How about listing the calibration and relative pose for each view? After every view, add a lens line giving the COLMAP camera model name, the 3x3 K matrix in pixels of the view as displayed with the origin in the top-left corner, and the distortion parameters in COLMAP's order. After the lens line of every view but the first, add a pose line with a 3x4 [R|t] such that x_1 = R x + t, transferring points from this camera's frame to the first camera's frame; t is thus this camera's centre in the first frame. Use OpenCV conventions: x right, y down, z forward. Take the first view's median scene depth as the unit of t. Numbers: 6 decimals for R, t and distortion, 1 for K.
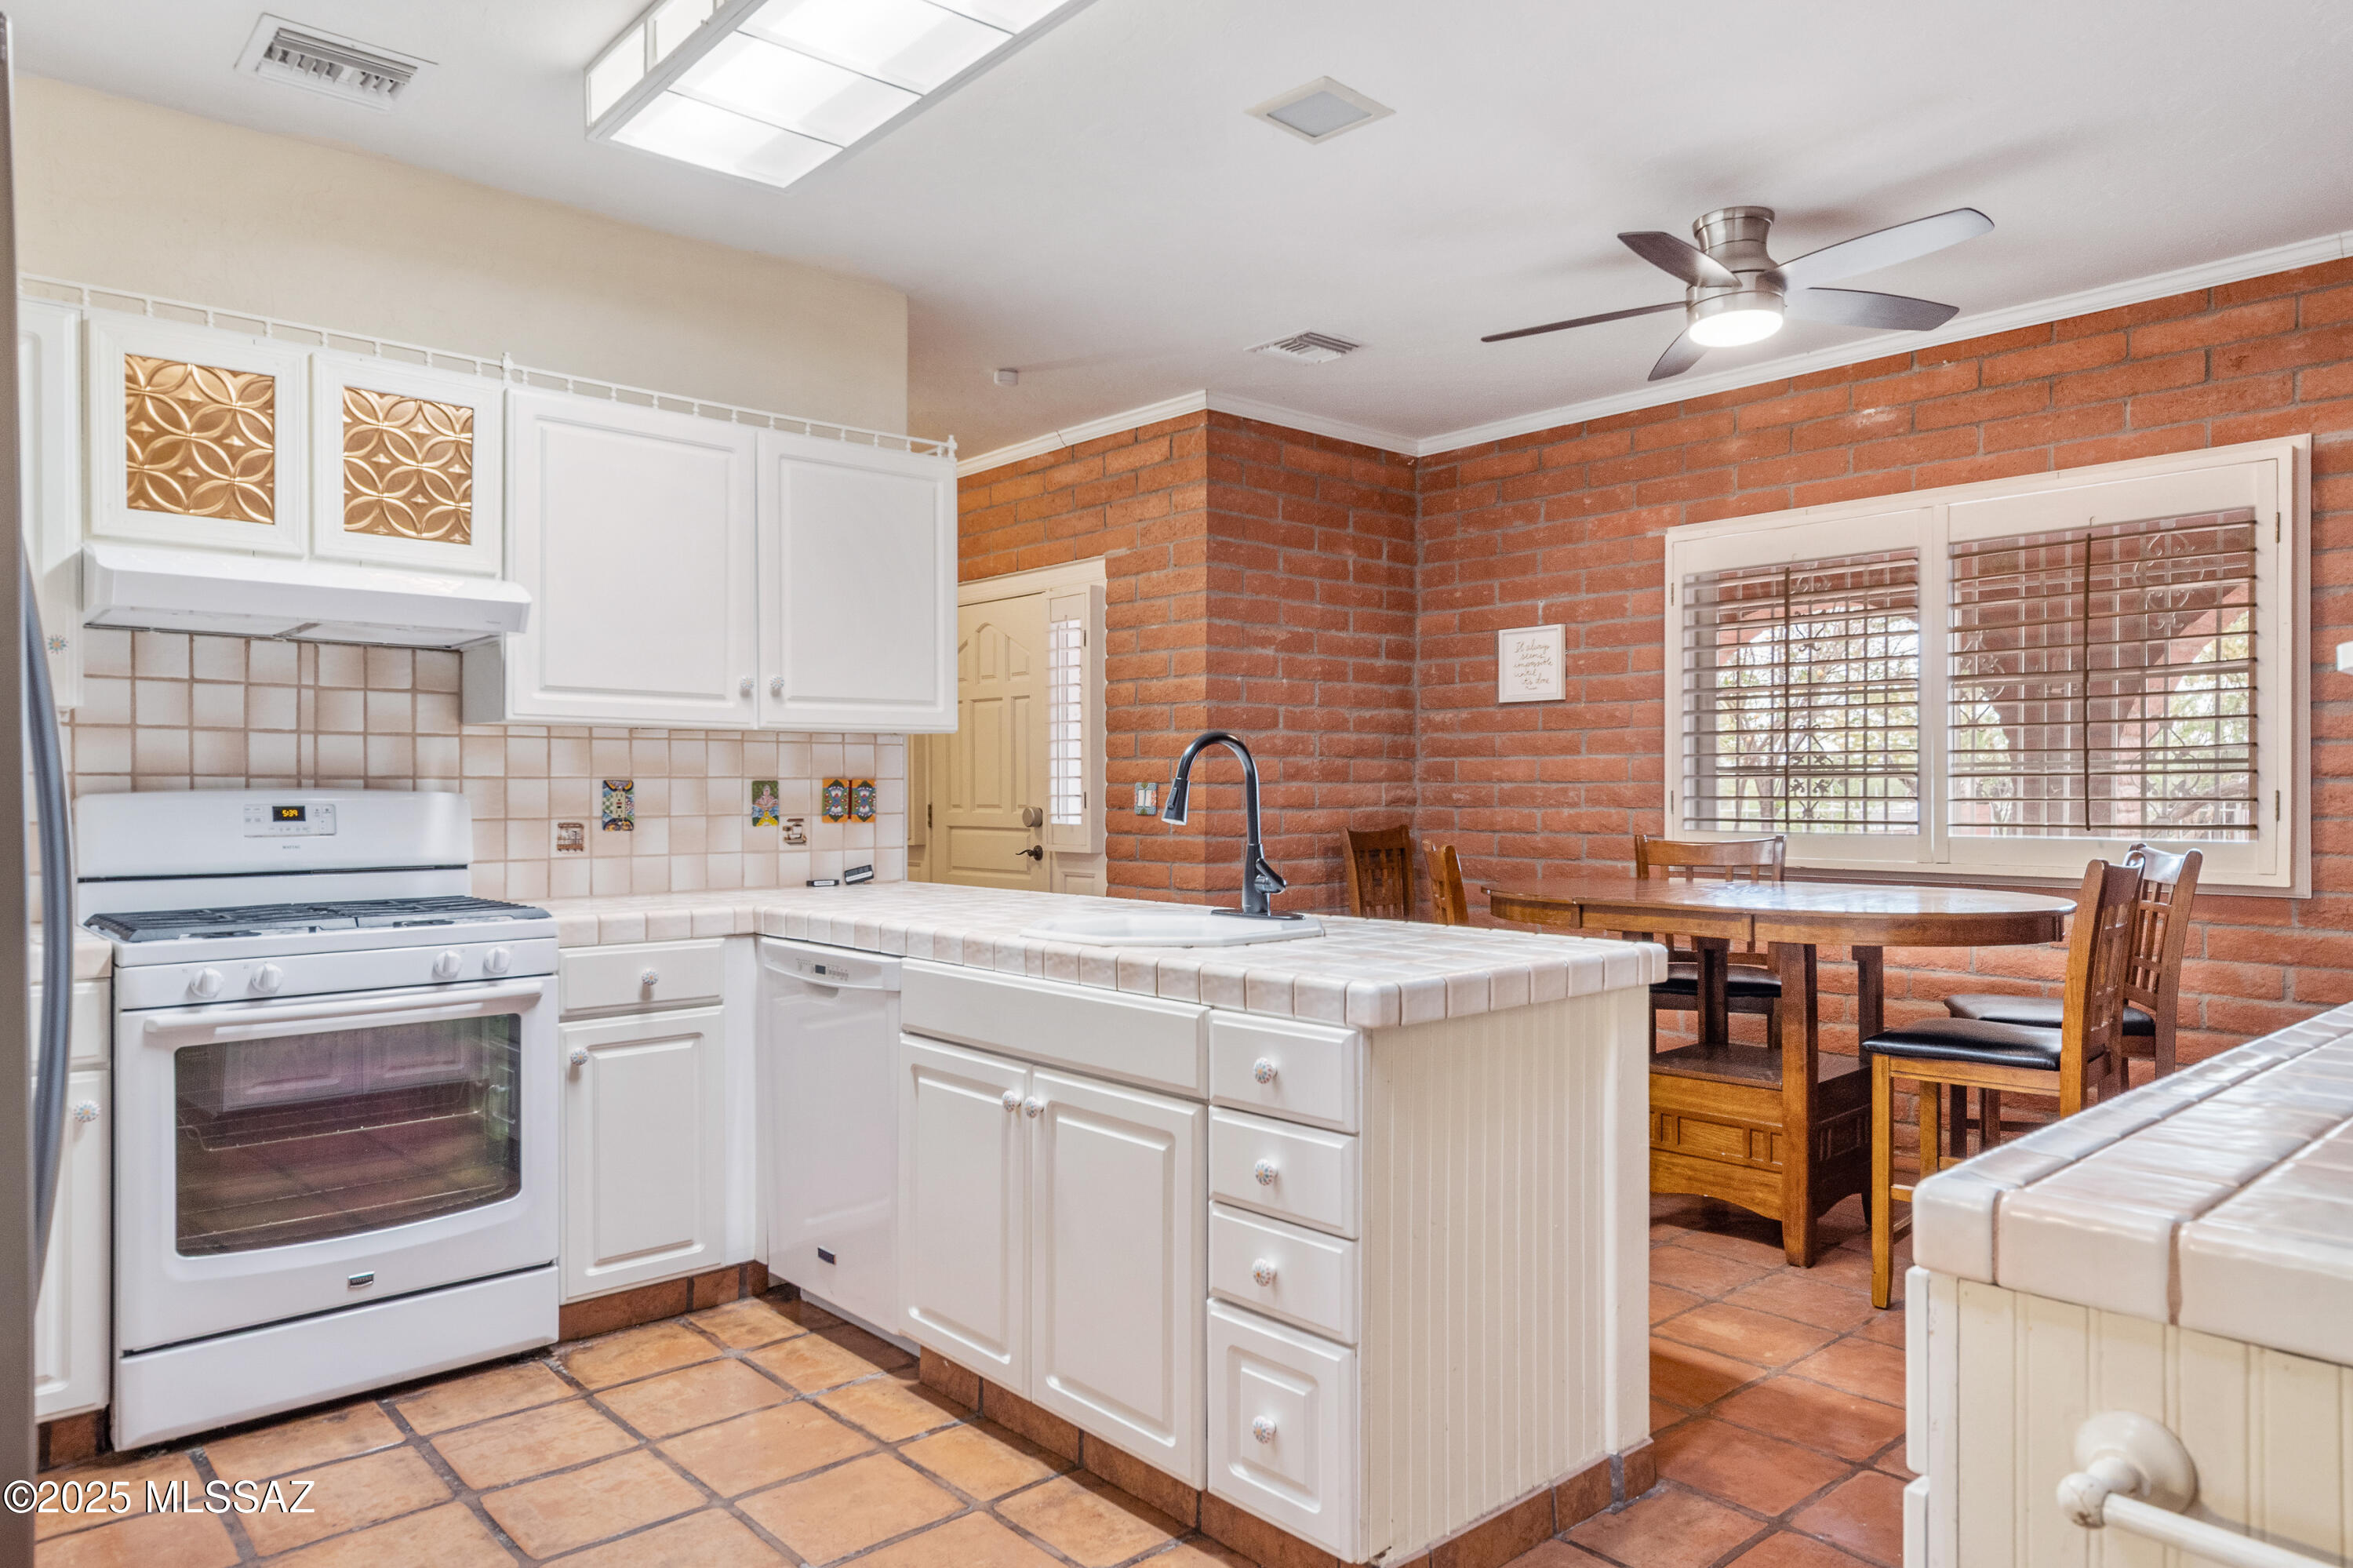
lens RADIAL K [[1478.3, 0, 1068.3], [0, 1478.3, 797.1], [0, 0, 1]] dist [0.015606, -0.008882]
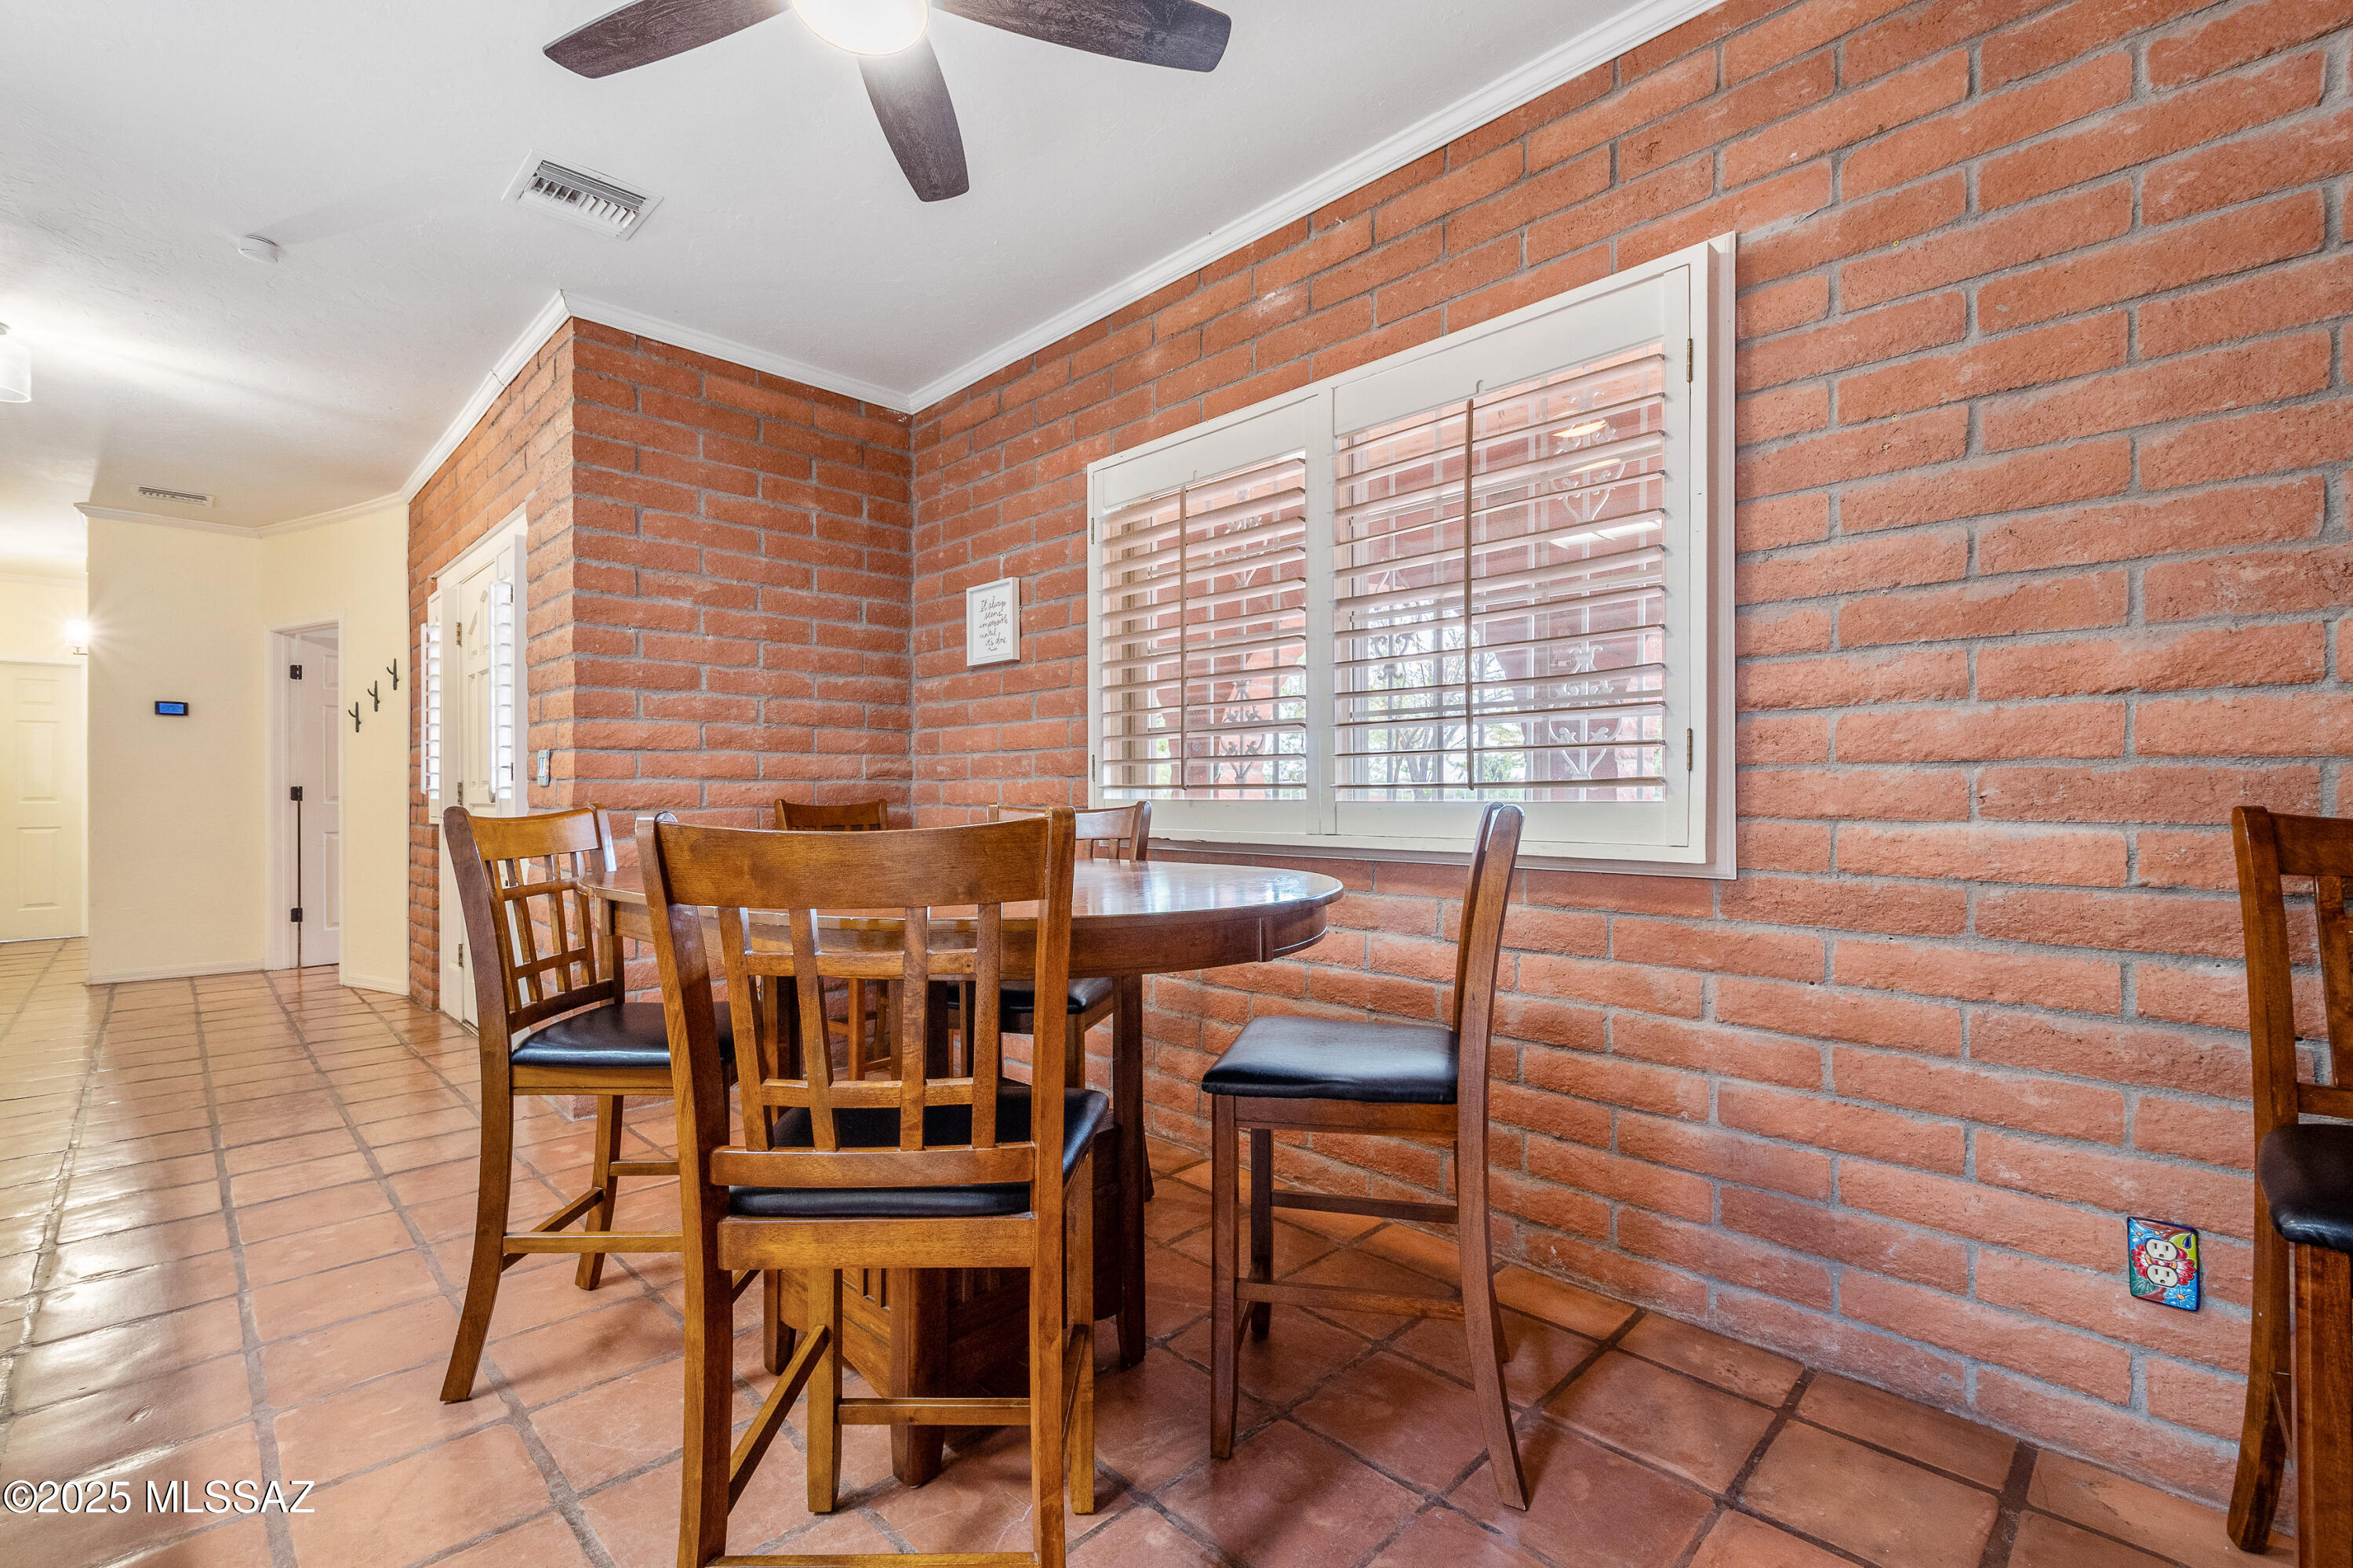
lens RADIAL K [[1051.7, 0, 1072.3], [0, 1051.7, 798.2], [0, 0, 1]] dist [0.004054, -0.000356]
pose [[0.998661, -0.002701, 0.051665, 0.442898], [0.002597, 0.999994, 0.002076, 0.024399], [-0.051670, -0.001939, 0.998662, 0.460734]]
